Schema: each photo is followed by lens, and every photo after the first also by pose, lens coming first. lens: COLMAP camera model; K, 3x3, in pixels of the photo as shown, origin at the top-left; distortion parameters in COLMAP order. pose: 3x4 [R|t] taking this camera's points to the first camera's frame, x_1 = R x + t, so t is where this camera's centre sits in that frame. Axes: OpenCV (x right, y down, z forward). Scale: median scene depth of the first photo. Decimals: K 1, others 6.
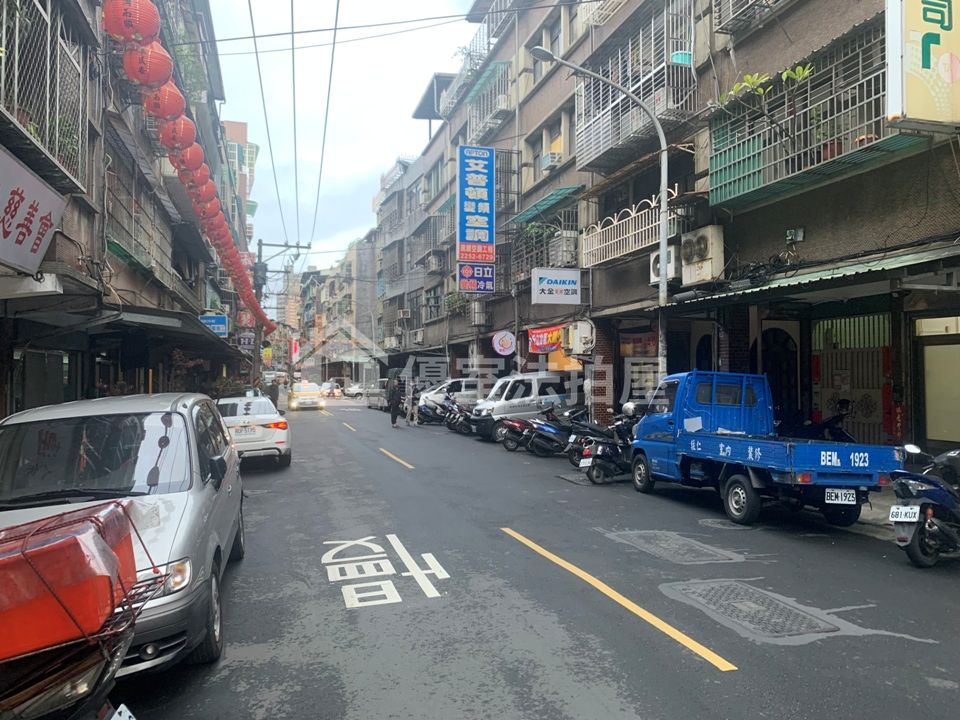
lens RADIAL K [[734.1, 0, 461.8], [0, 734.1, 358.1], [0, 0, 1]] dist [0.023347, -0.037694]
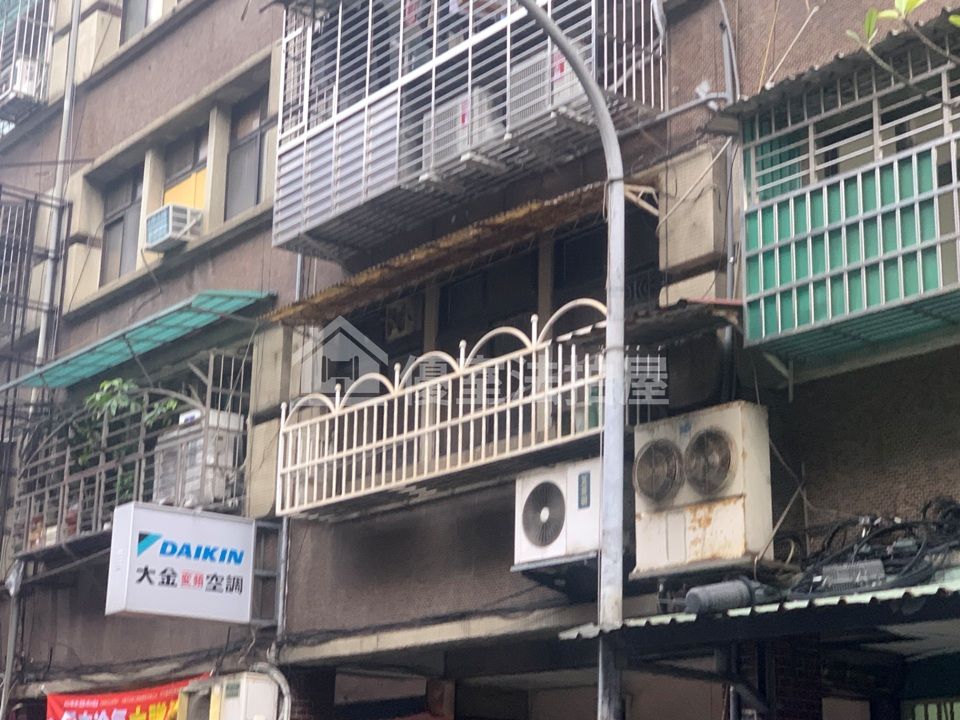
lens RADIAL K [[1677.3, 0, 469.5], [0, 1677.3, 327.8], [0, 0, 1]] dist [0.011392, 0.000000]
pose [[0.918050, 0.133282, 0.373390, -0.062582], [-0.030036, 0.962474, -0.269708, 0.002627], [-0.395325, 0.236390, 0.887602, 0.268526]]
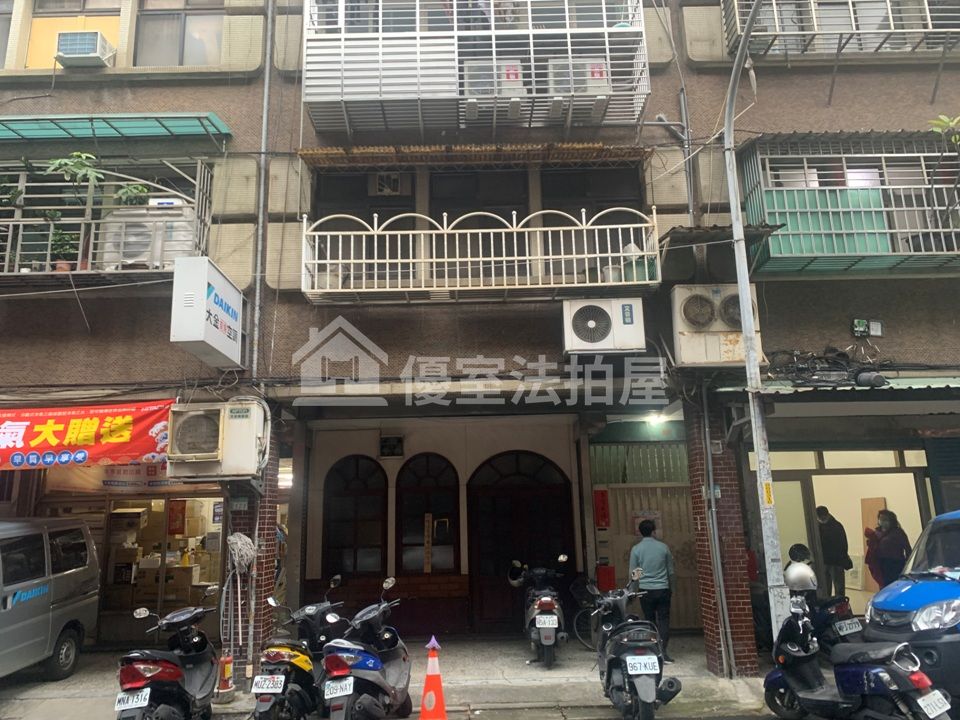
lens RADIAL K [[734.1, 0, 470.5], [0, 734.1, 363.2], [0, 0, 1]] dist [0.023347, -0.037694]
pose [[0.252514, 0.209596, 0.944620, -0.274499], [-0.002419, 0.976391, -0.215999, 0.028382], [-0.967590, 0.052258, 0.247059, 0.857928]]
